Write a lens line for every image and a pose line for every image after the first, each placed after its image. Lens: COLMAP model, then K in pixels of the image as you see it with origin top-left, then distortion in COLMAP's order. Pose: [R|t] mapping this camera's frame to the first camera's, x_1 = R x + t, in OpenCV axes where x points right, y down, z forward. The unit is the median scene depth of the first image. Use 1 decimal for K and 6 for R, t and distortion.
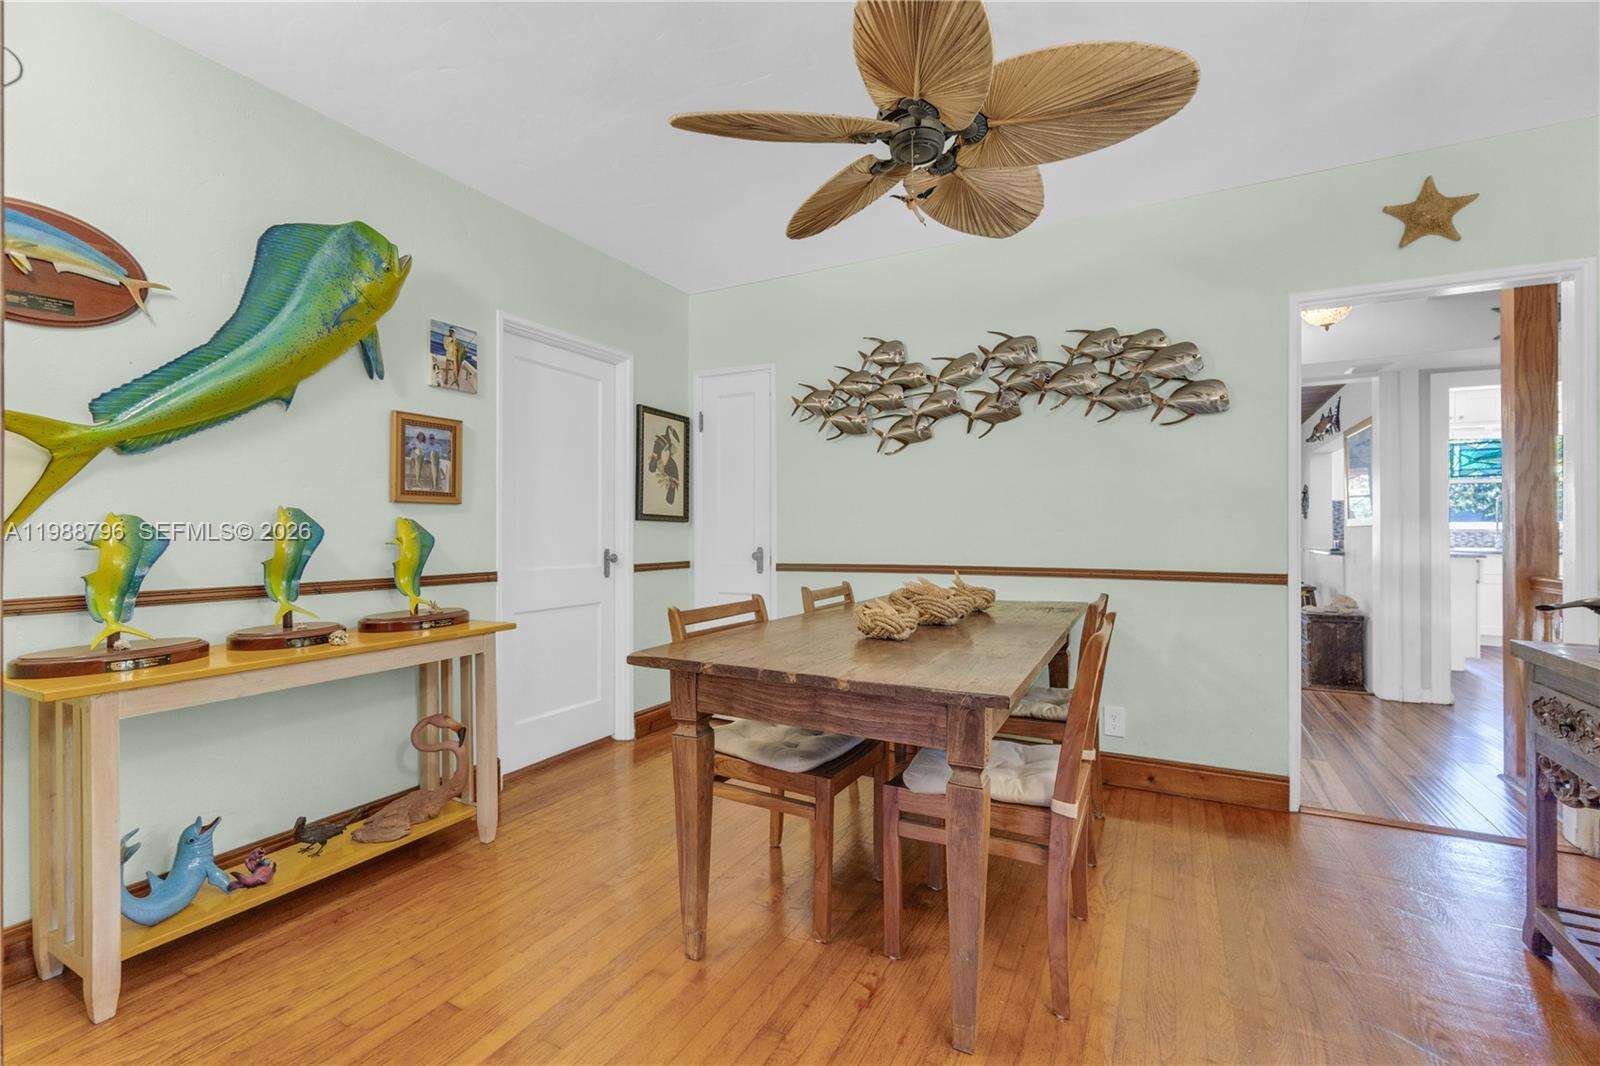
lens RADIAL K [[717.7, 0, 789.5], [0, 717.7, 532.8], [0, 0, 1]] dist [0.001162, 0.000068]
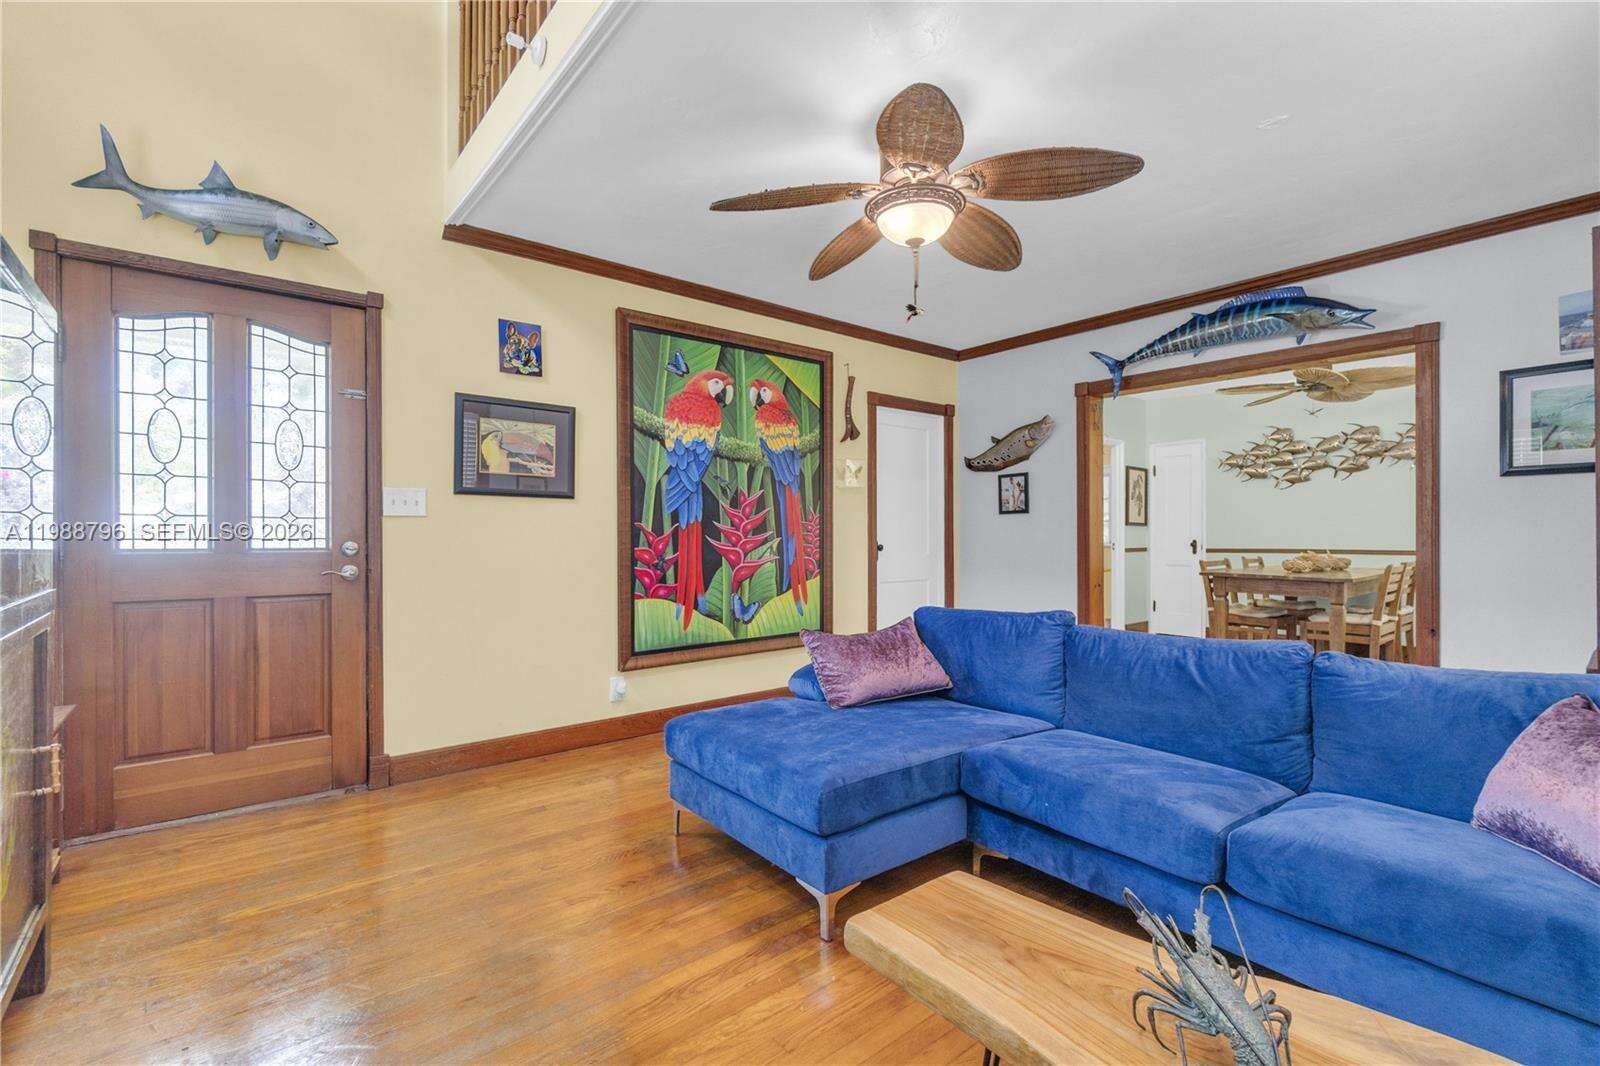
lens RADIAL K [[717.7, 0, 789.5], [0, 717.7, 532.8], [0, 0, 1]] dist [0.001162, 0.000068]
pose [[0.921926, -0.001483, -0.387364, -0.323482], [0.001441, 0.999999, -0.000399, 0.002046], [0.387364, -0.000191, 0.921927, -1.227764]]
